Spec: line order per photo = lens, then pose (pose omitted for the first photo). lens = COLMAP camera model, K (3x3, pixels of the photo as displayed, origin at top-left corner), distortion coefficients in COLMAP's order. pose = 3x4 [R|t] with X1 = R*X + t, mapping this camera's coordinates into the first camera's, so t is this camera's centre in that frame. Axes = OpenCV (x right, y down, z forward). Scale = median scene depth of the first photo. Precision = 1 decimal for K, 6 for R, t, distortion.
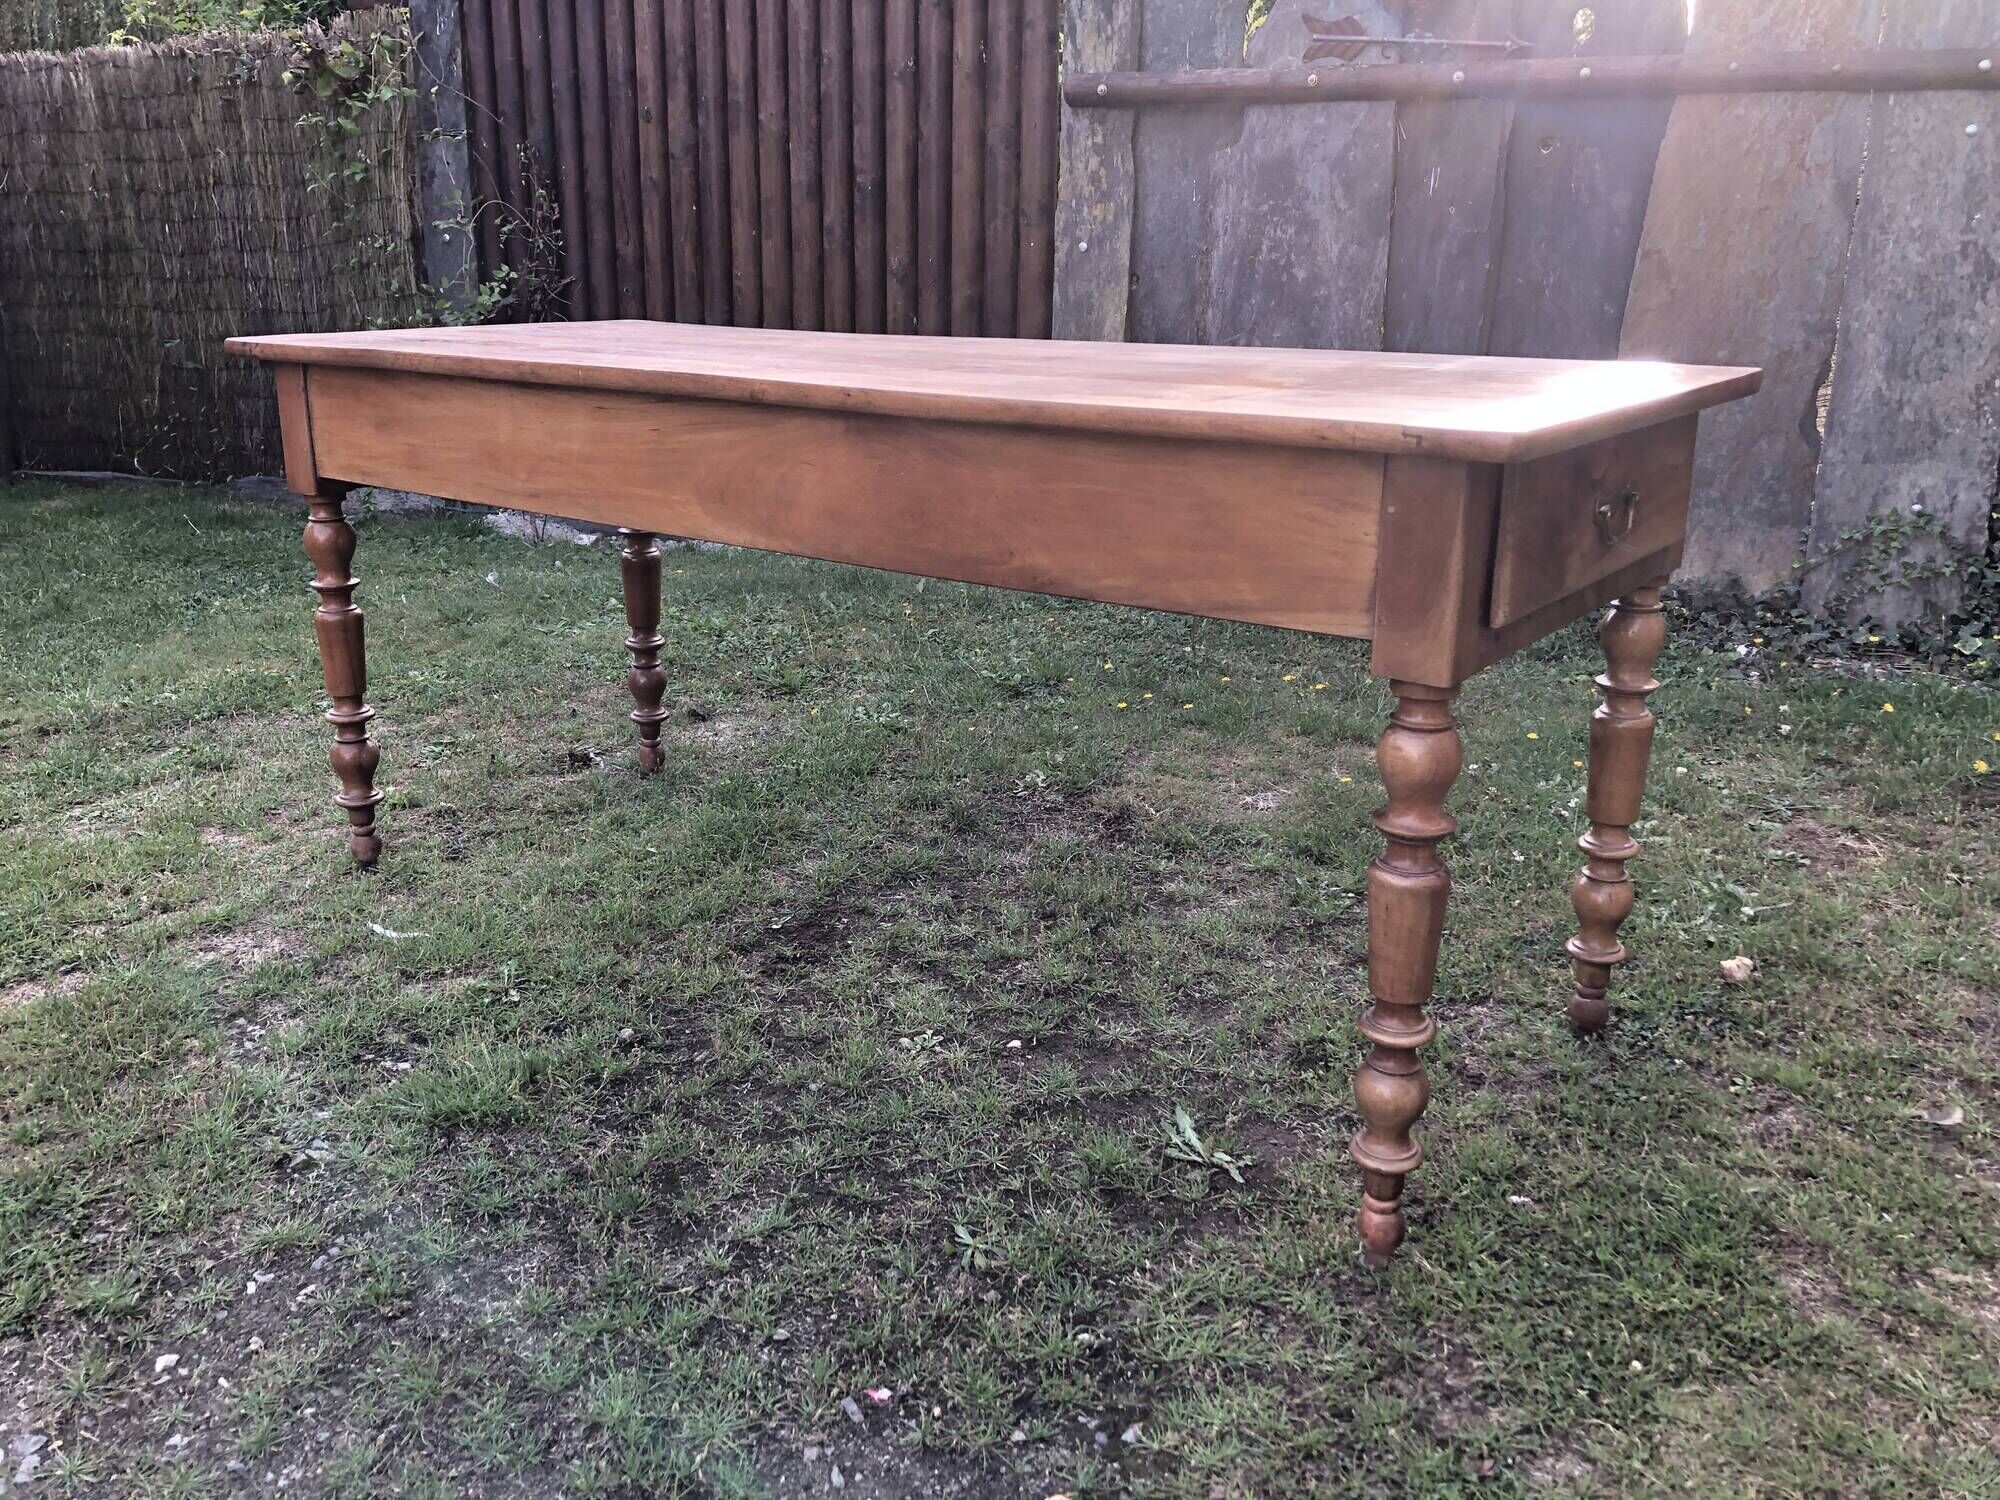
lens RADIAL K [[1649.9, 0, 988.9], [0, 1649.9, 741.3], [0, 0, 1]] dist [0.021398, -0.012003]
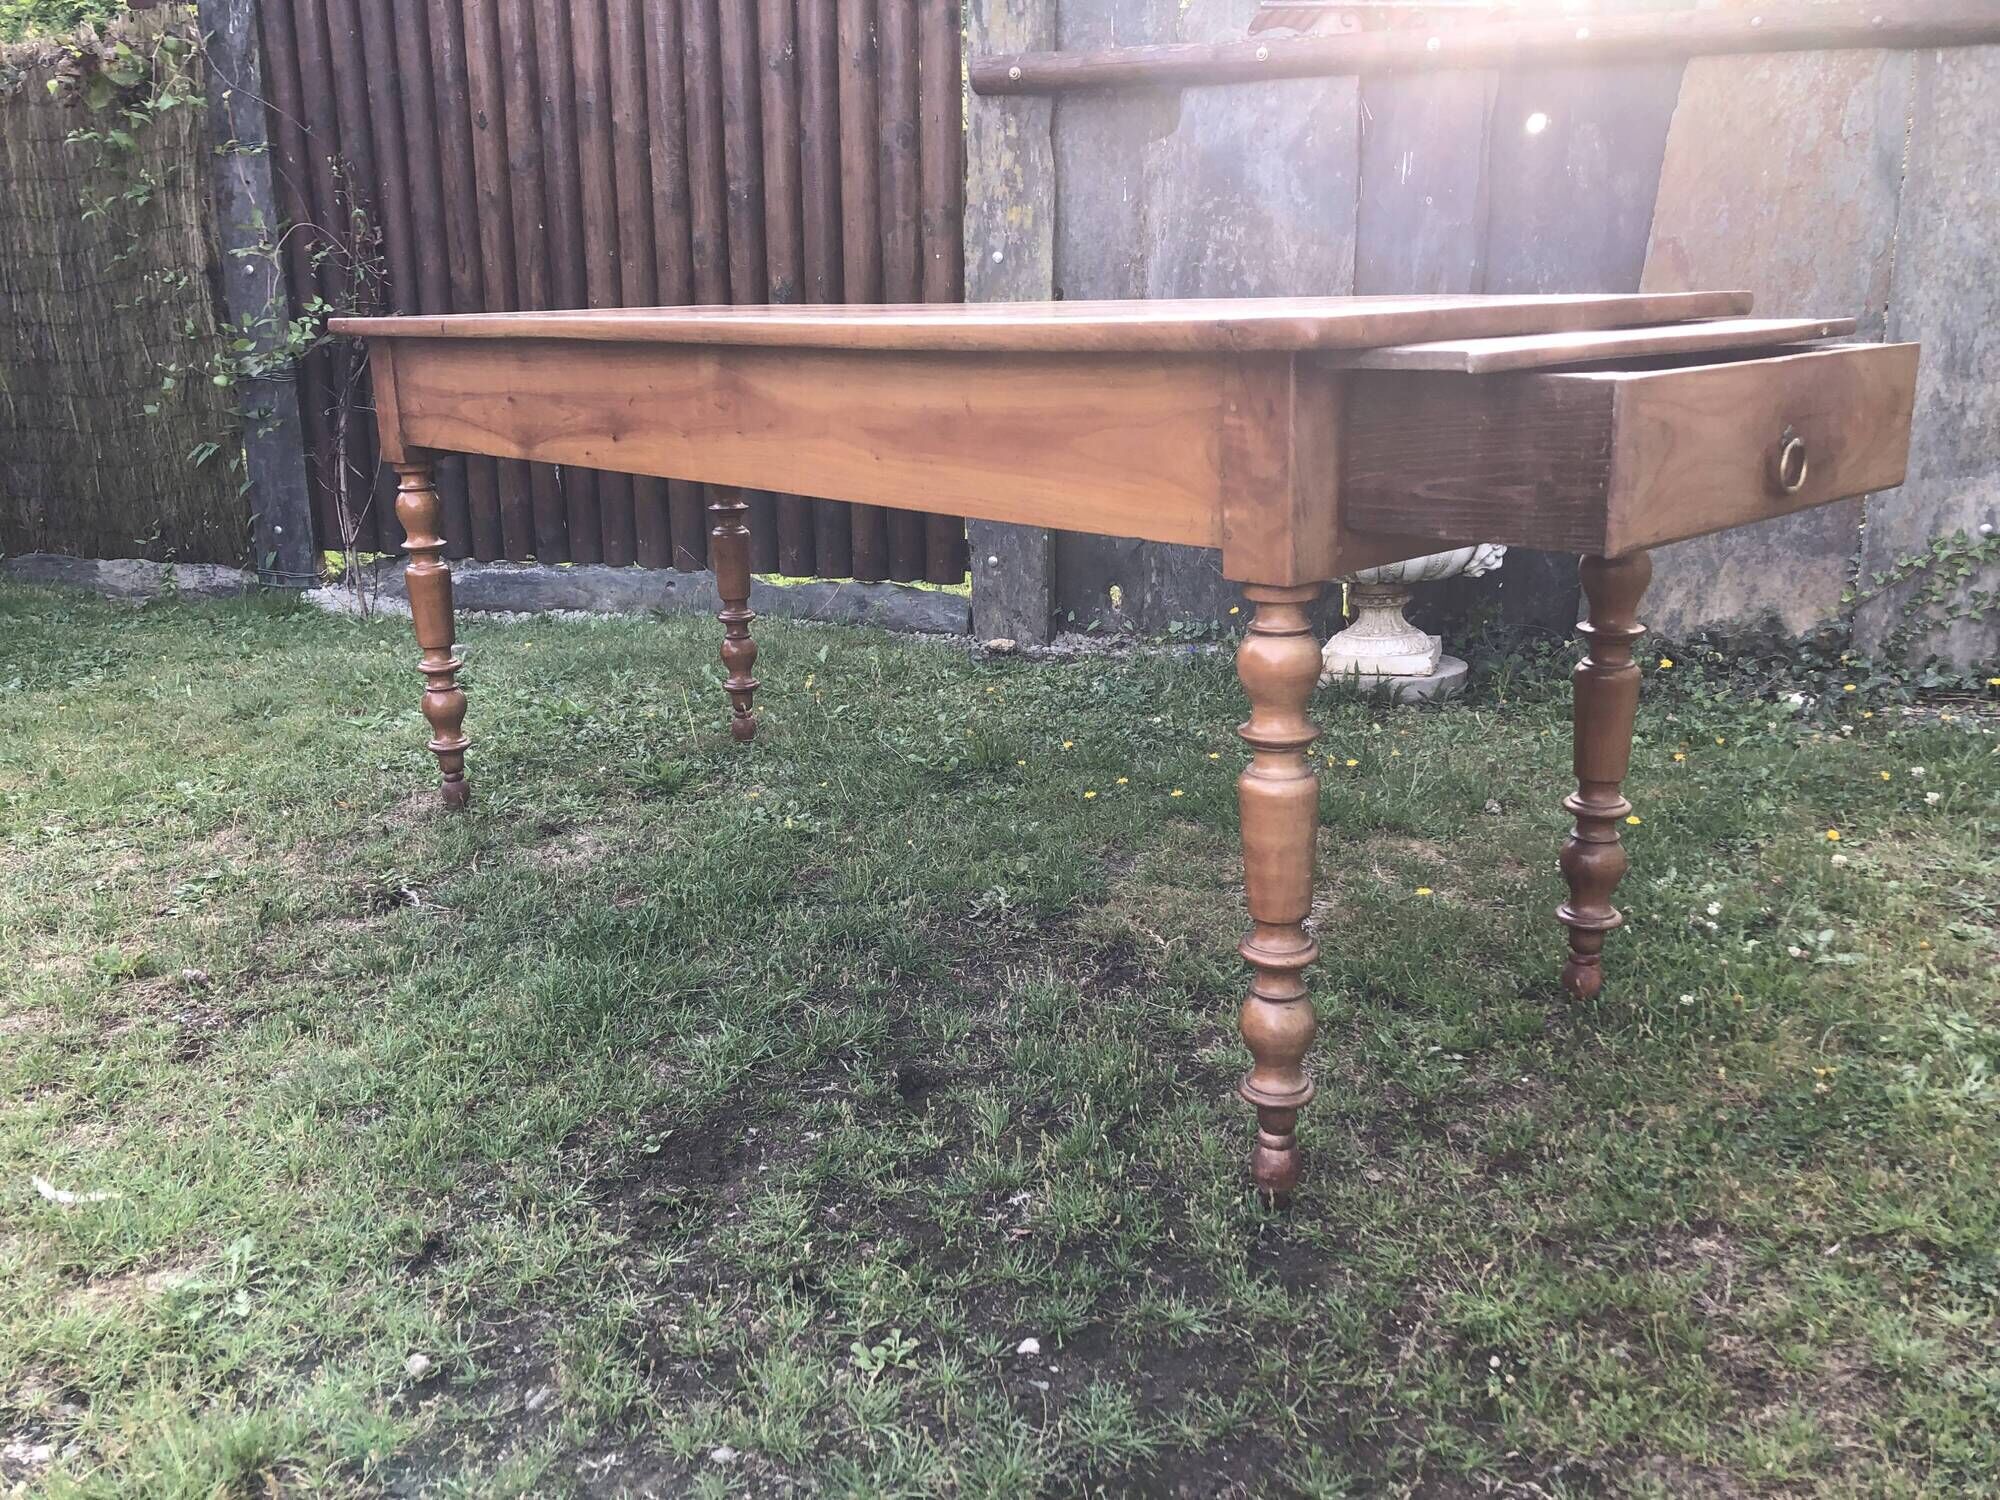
lens RADIAL K [[1649.9, 0, 974.1], [0, 1649.9, 736.1], [0, 0, 1]] dist [0.021398, -0.012003]
pose [[0.997489, -0.034188, 0.062024, -0.019862], [0.036997, 0.998315, -0.044707, -0.013994], [-0.060391, 0.046890, 0.997073, 0.178602]]
